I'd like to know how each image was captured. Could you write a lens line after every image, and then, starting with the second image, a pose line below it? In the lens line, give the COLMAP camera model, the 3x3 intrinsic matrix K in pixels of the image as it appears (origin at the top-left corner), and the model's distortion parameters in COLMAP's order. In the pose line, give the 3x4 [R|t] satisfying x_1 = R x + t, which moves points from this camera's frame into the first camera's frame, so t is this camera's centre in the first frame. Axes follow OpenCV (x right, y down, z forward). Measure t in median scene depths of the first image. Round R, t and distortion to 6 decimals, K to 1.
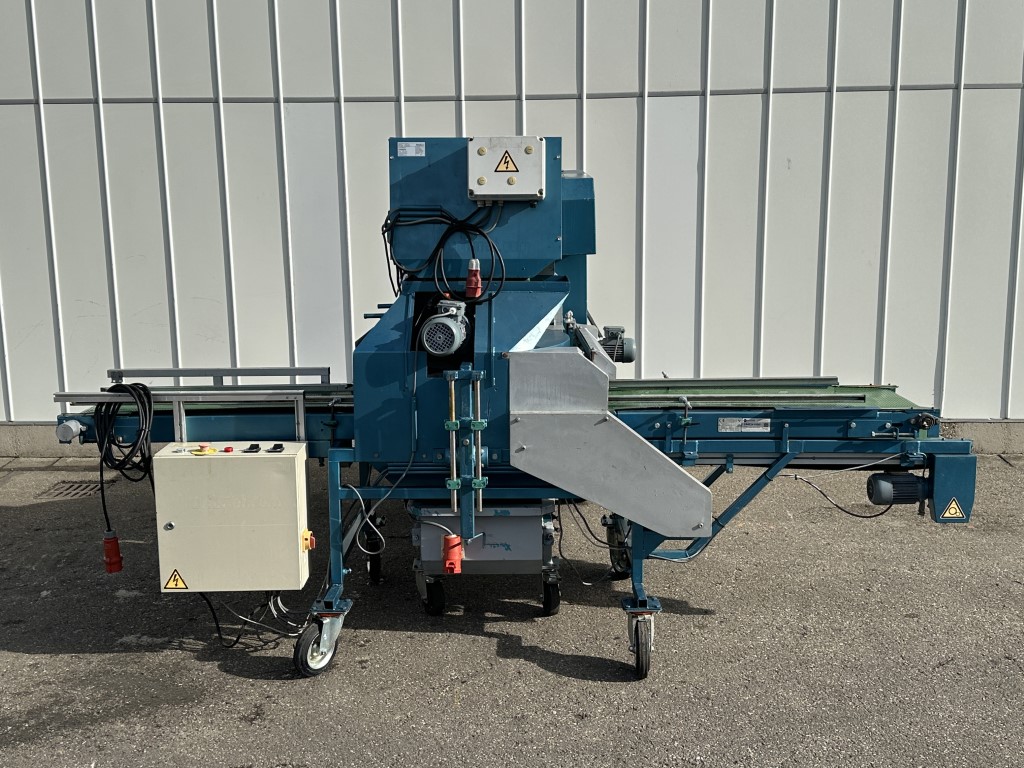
lens RADIAL K [[1087.7, 0, 516.5], [0, 1087.7, 375.8], [0, 0, 1]] dist [0.063949, 0.000000]
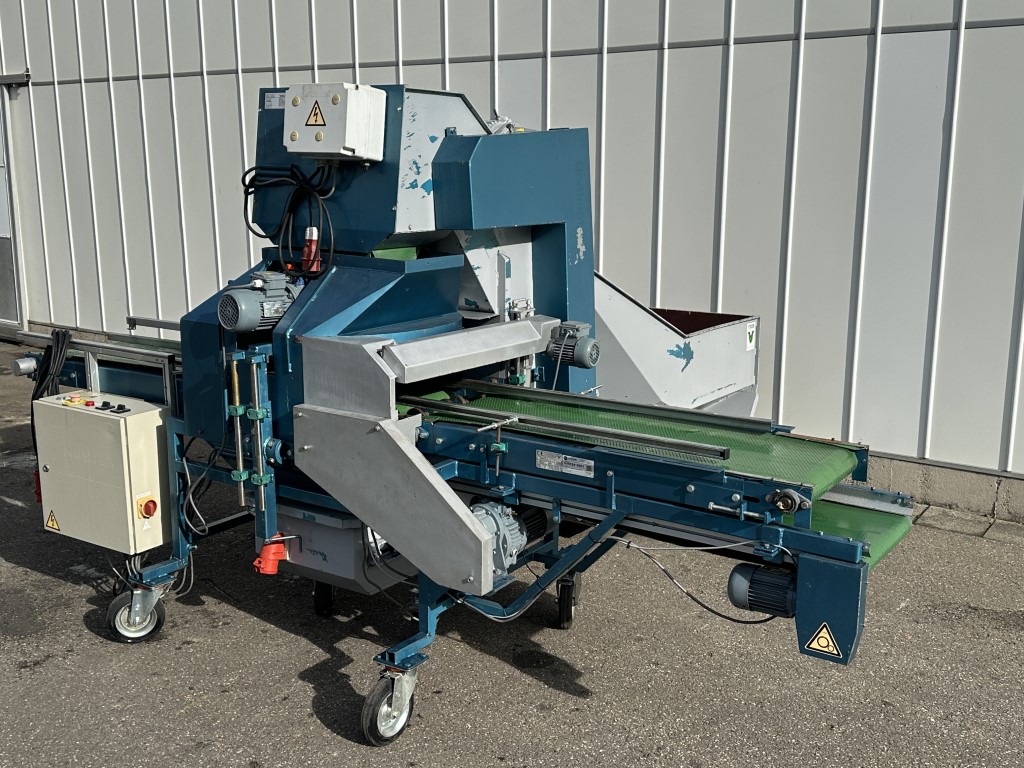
lens RADIAL K [[1087.7, 0, 511.6], [0, 1087.7, 394.3], [0, 0, 1]] dist [0.063949, 0.000000]
pose [[0.834735, 0.129967, -0.535094, 0.579515], [-0.106670, 0.991506, 0.074419, -0.055608], [0.540221, -0.005041, 0.841508, 0.342126]]
